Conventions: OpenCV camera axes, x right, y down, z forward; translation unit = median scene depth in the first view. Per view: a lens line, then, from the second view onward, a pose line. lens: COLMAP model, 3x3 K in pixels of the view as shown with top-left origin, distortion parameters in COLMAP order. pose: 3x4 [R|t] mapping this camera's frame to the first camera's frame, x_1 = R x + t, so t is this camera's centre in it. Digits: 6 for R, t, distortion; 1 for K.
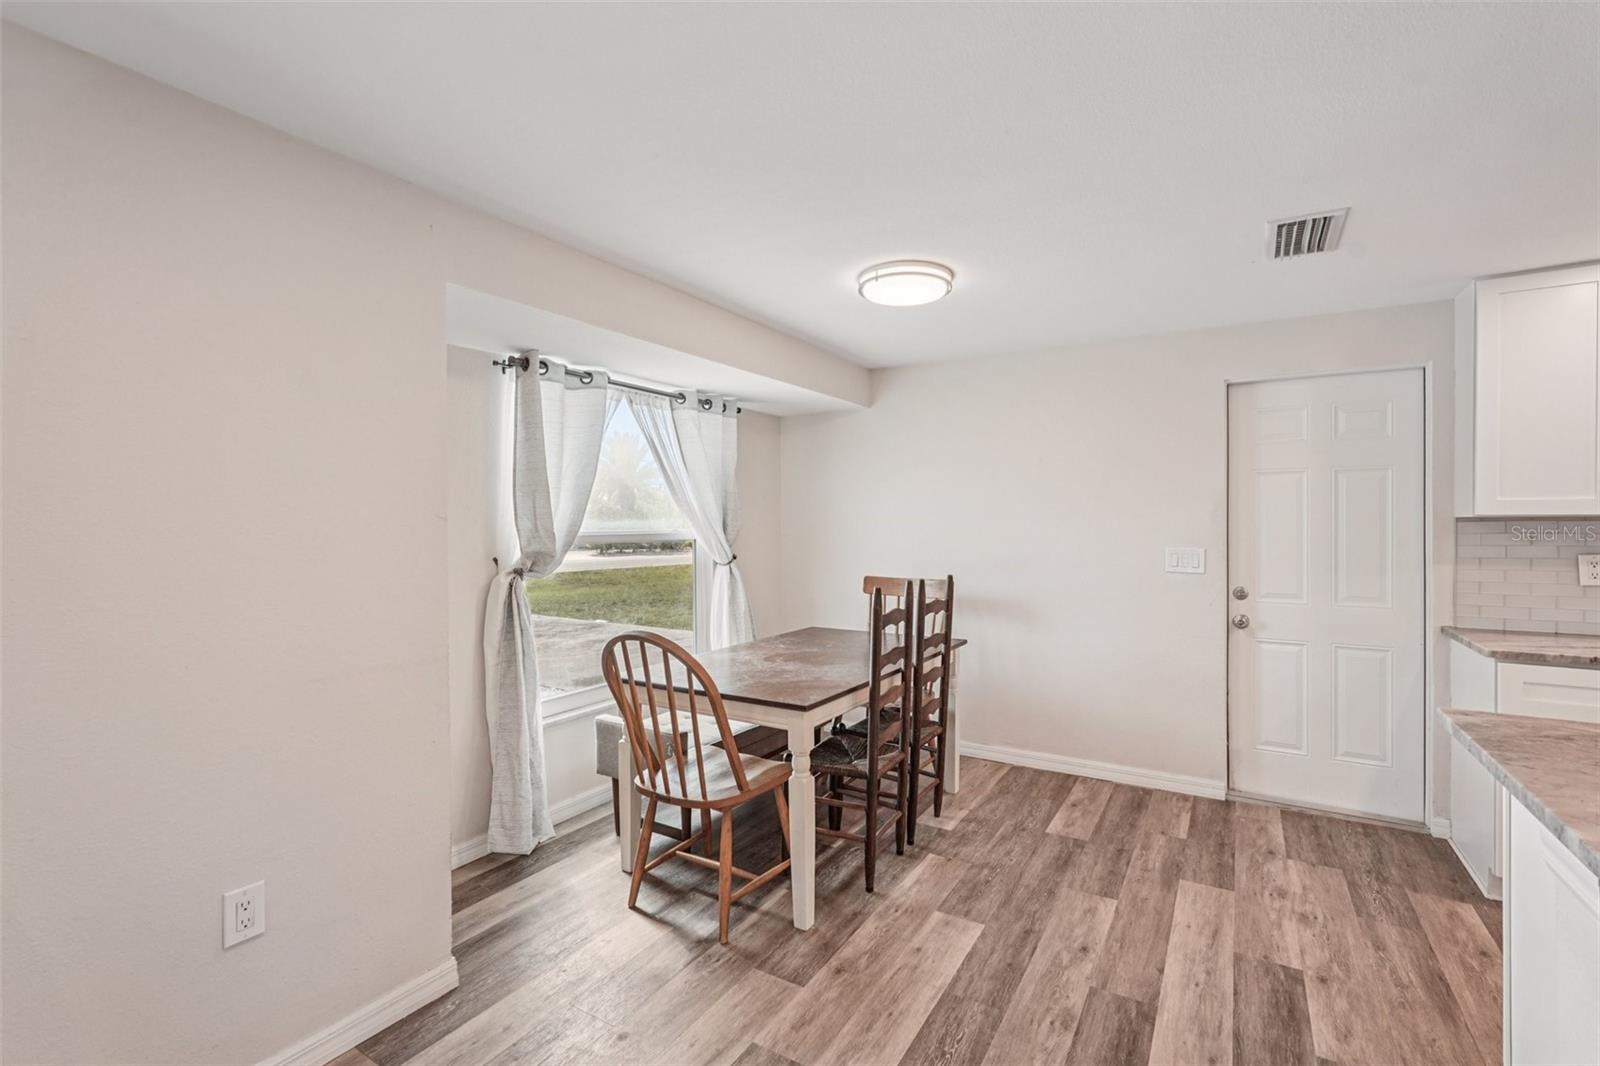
lens RADIAL K [[701.0, 0, 805.4], [0, 701.0, 522.1], [0, 0, 1]] dist [0.001259, -0.000129]
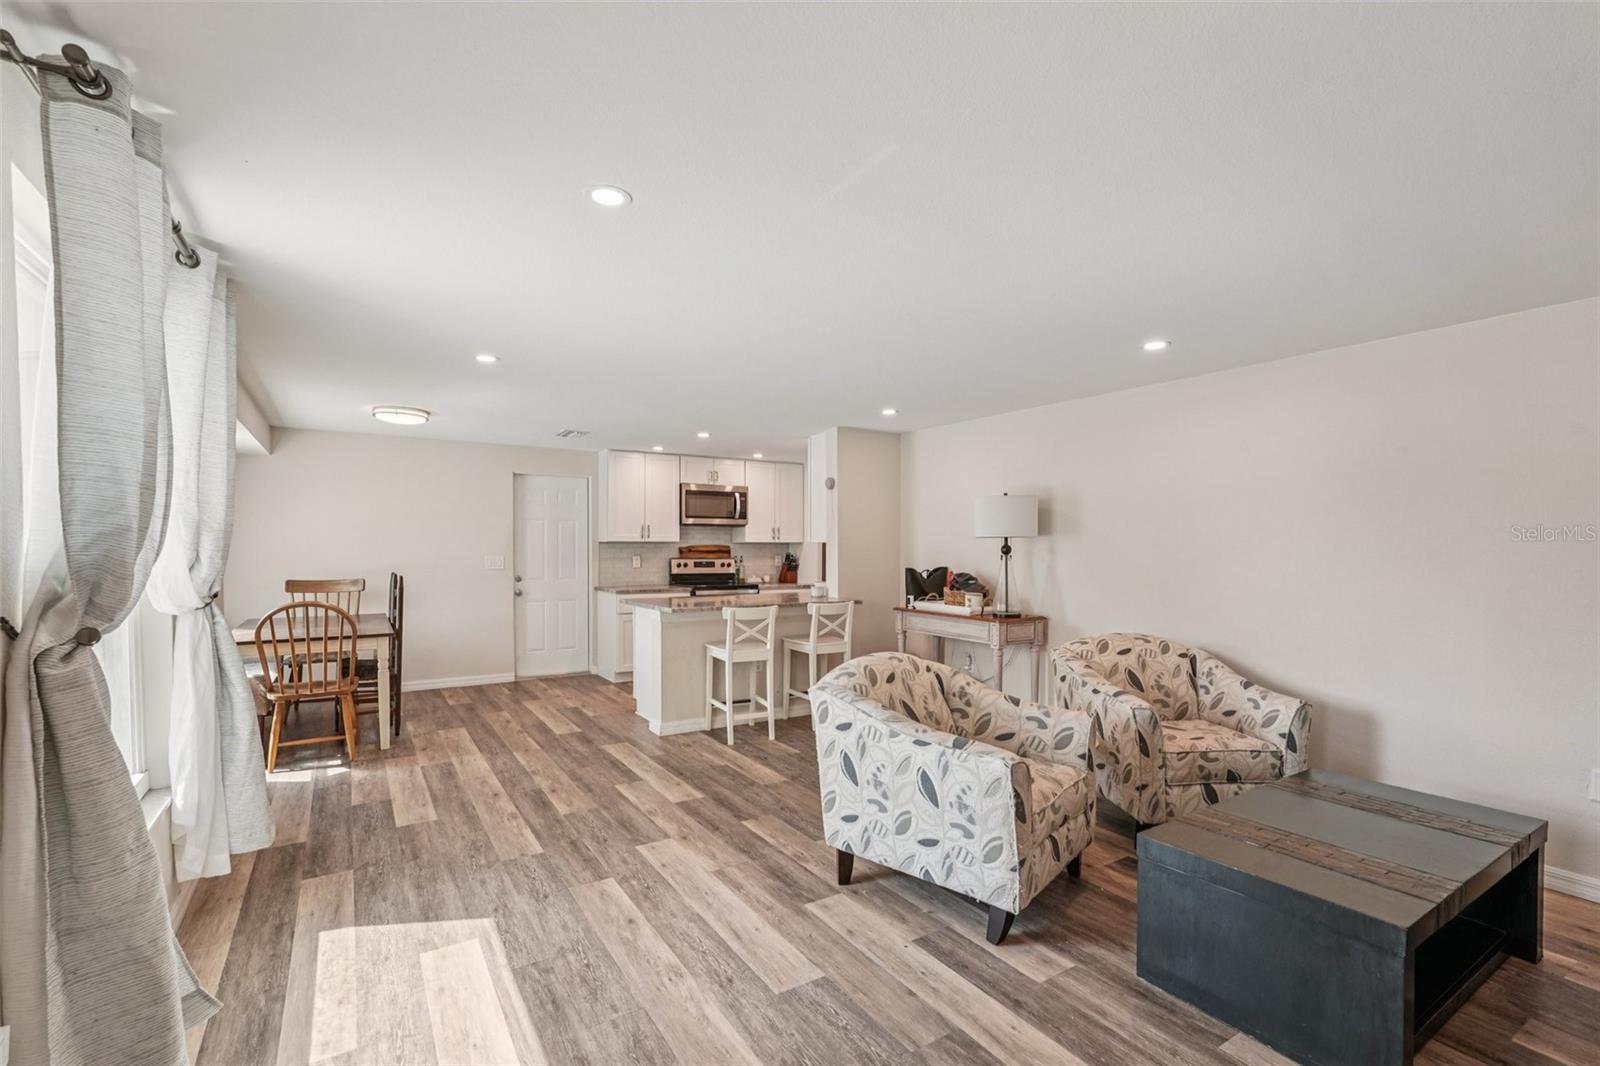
lens RADIAL K [[720.8, 0, 802.1], [0, 720.8, 560.2], [0, 0, 1]] dist [-0.000483, -0.000032]
pose [[0.426490, -0.014739, 0.904372, -1.133363], [-0.005978, 0.999799, 0.019113, 0.005332], [-0.904473, -0.013558, 0.426316, -0.771296]]
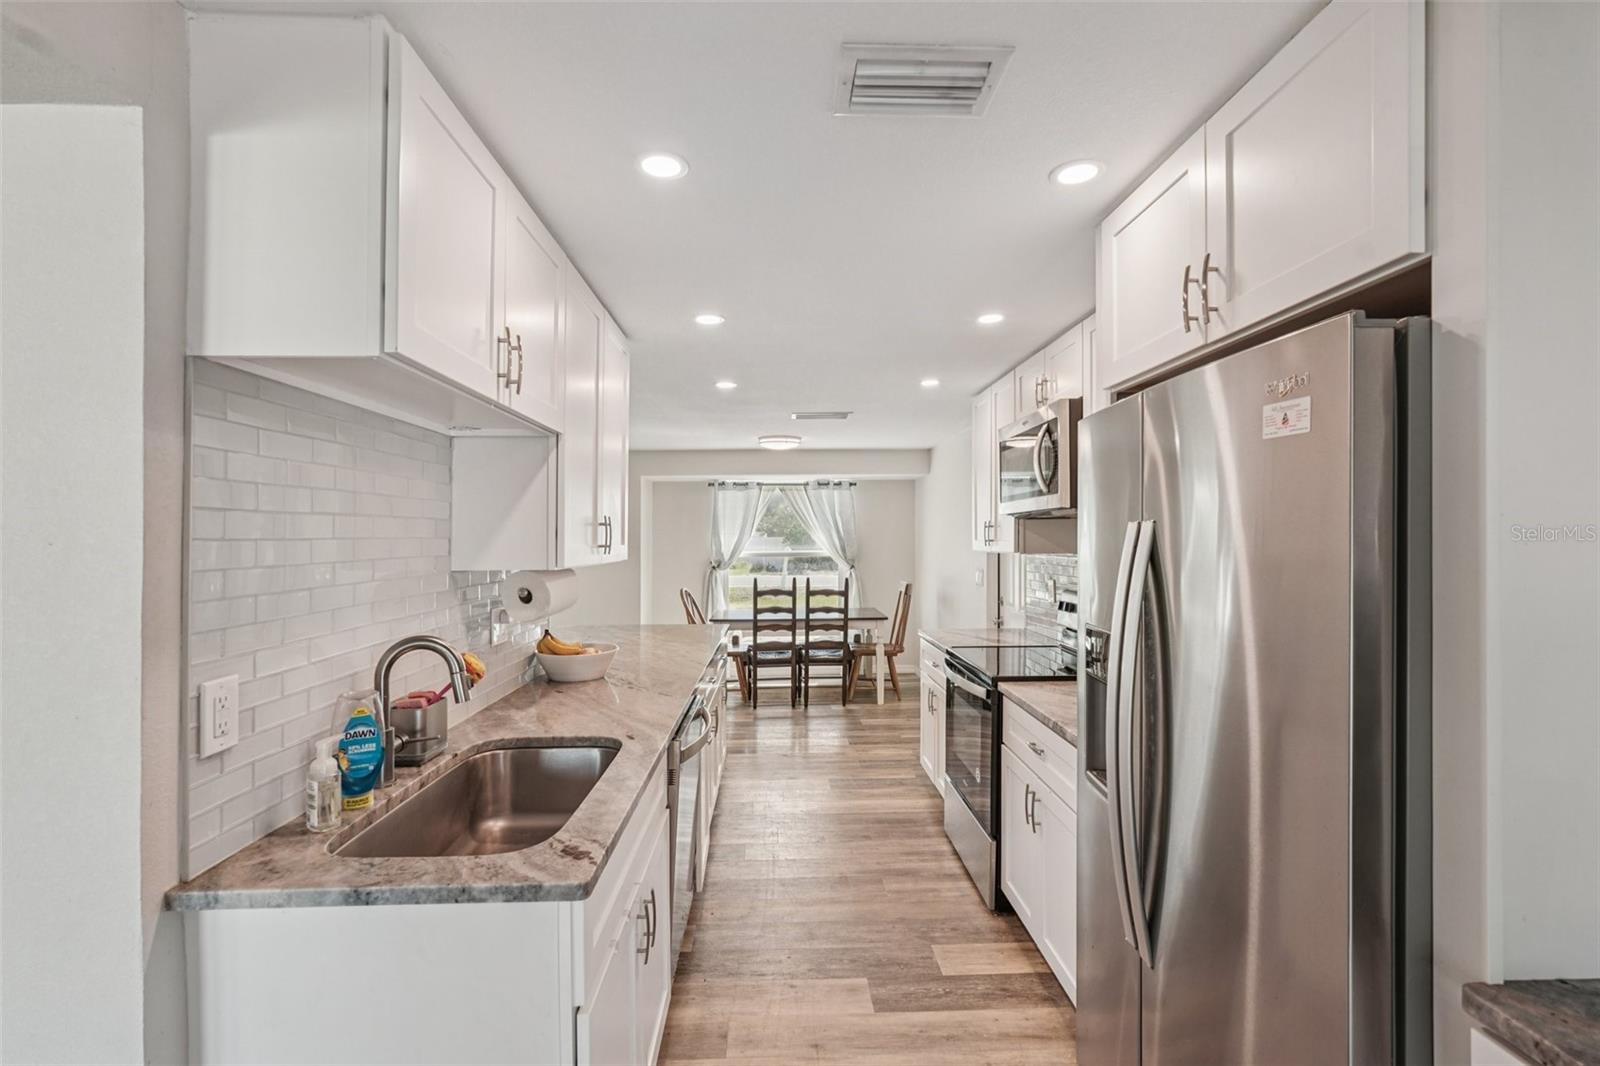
lens RADIAL K [[716.7, 0, 818.3], [0, 716.7, 531.7], [0, 0, 1]] dist [-0.028042, 0.000066]
pose [[0.580407, -0.004955, -0.814312, 2.035405], [0.003532, 0.999987, -0.003568, -0.050112], [0.814319, -0.000806, 0.580417, -0.194312]]
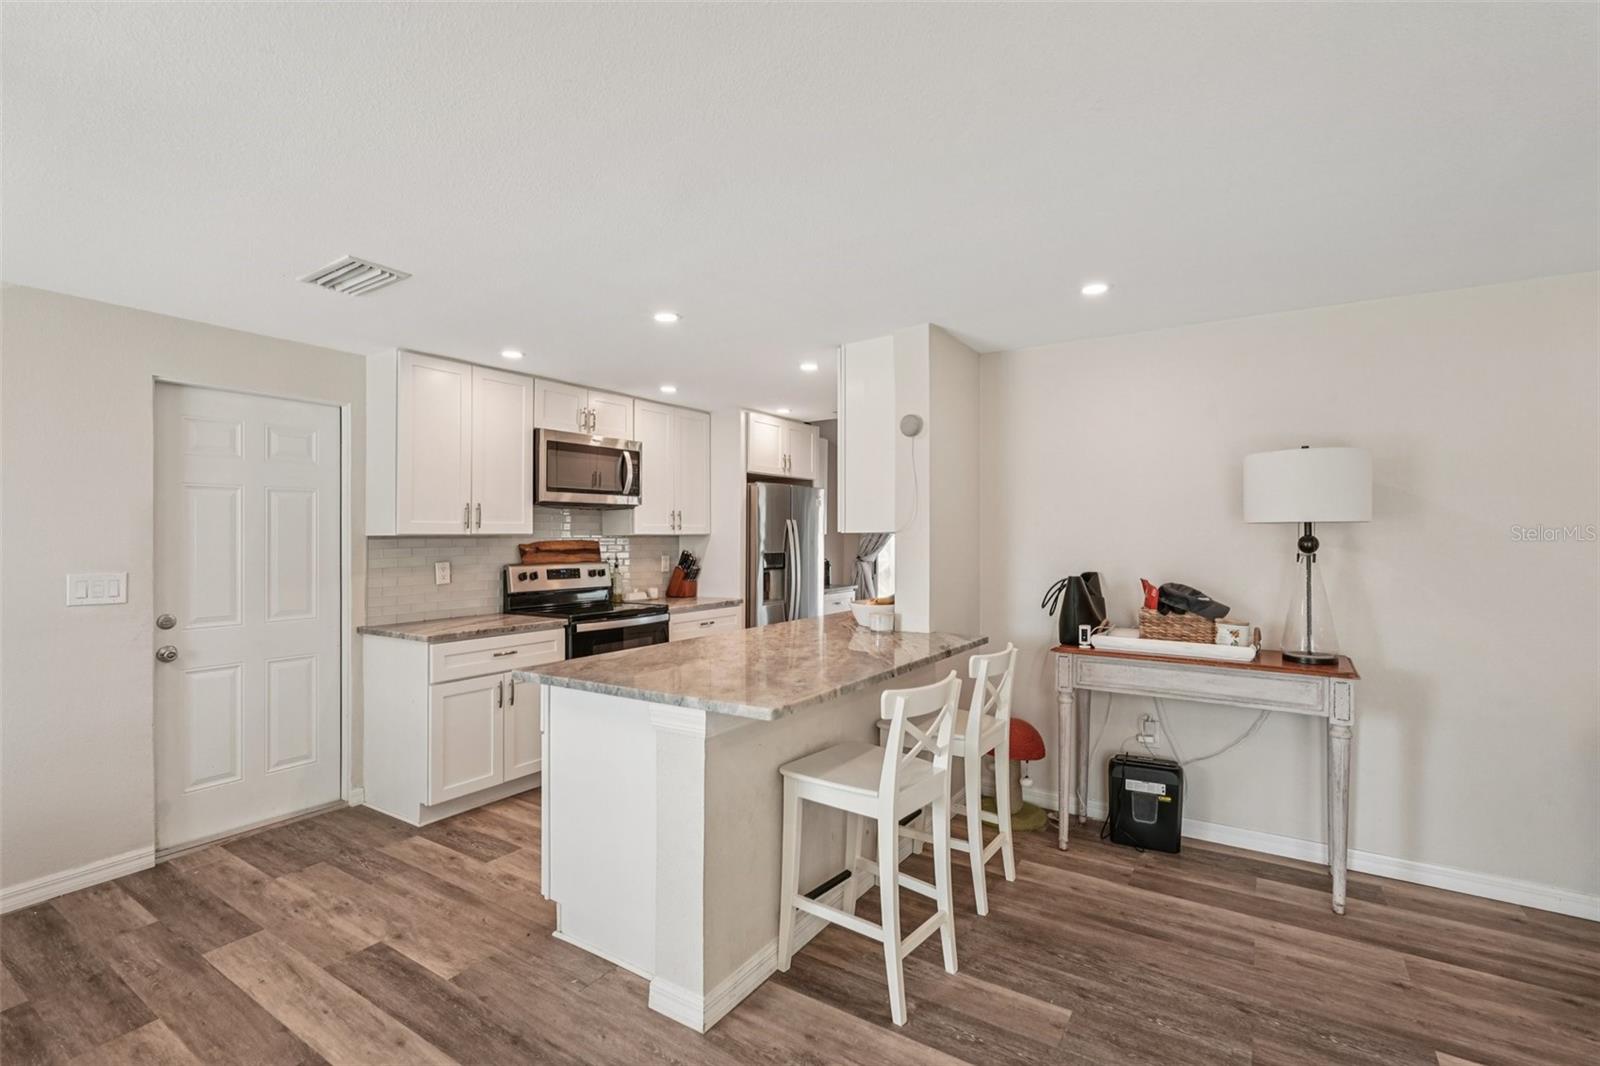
lens RADIAL K [[723.2, 0, 807.3], [0, 723.2, 532.1], [0, 0, 1]] dist [-0.015987, 0.014599]
pose [[0.020148, 0.008638, 0.999760, -0.333571], [0.003215, 0.999957, -0.008704, -0.000125], [-0.999792, 0.003389, 0.020120, 0.230168]]
